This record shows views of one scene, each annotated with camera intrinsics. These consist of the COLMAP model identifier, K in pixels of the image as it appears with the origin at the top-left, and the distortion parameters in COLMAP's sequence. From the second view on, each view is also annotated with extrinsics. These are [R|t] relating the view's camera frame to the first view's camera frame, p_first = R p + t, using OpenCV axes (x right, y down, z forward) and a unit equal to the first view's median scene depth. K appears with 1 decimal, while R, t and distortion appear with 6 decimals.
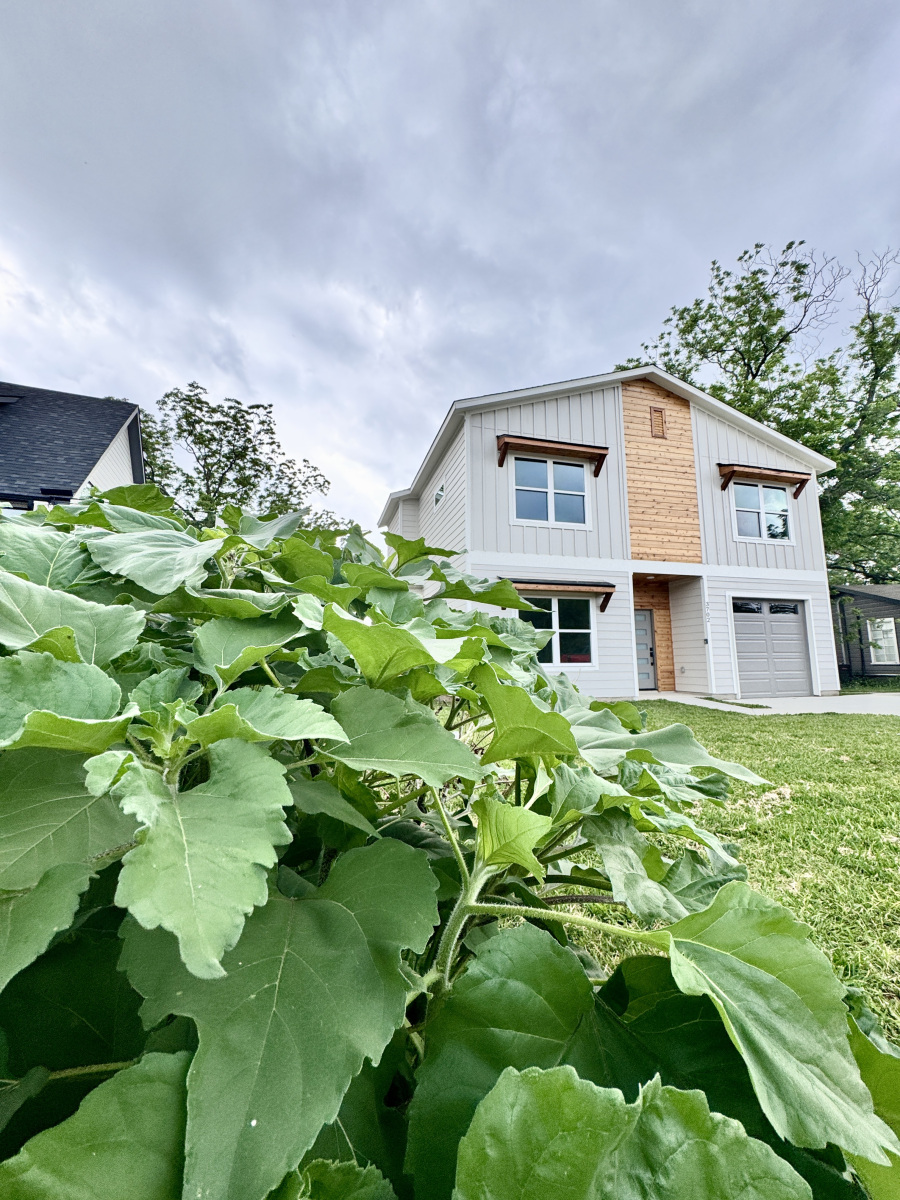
lens RADIAL K [[478.9, 0, 447.0], [0, 478.9, 601.4], [0, 0, 1]] dist [-0.002720, 0.001191]
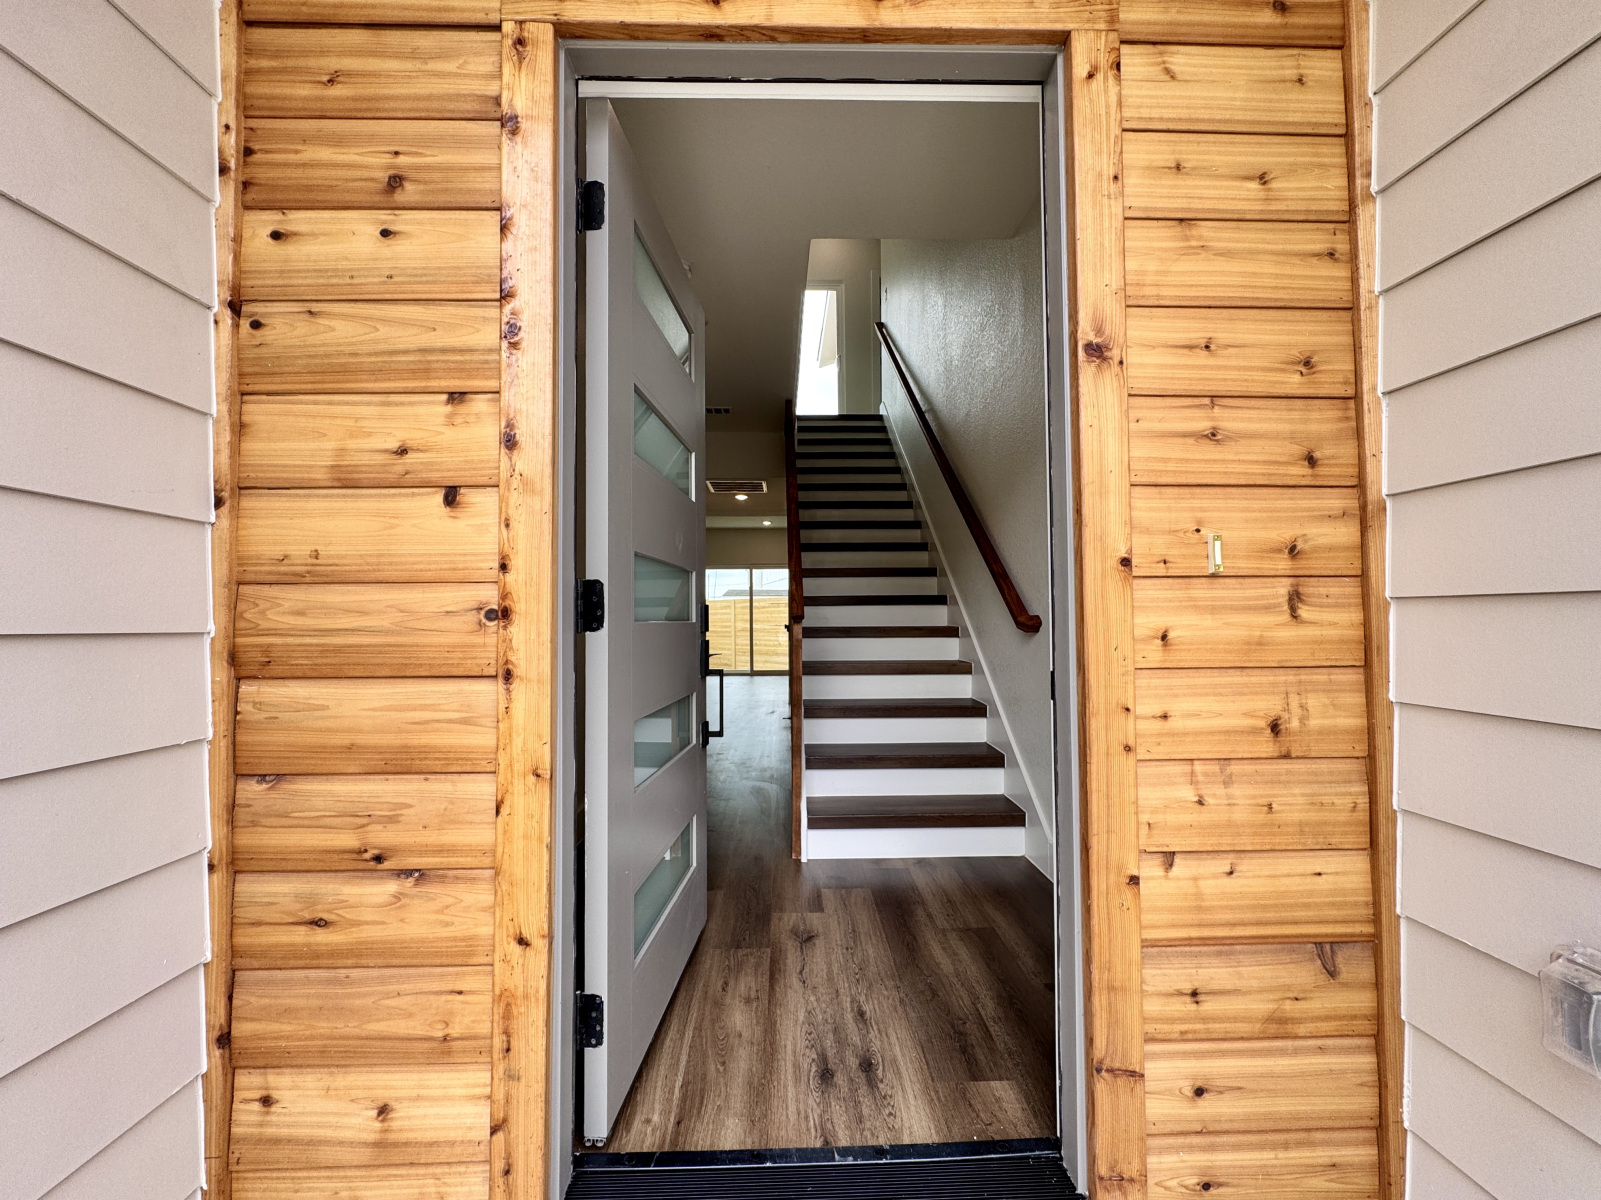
lens RADIAL K [[638.9, 0, 809.2], [0, 638.9, 599.2], [0, 0, 1]] dist [-0.002720, 0.001191]
pose [[0.973561, -0.006773, -0.228327, 0.448693], [0.030681, 0.994380, 0.101325, 0.093591], [0.226357, -0.105651, 0.968298, 0.969588]]
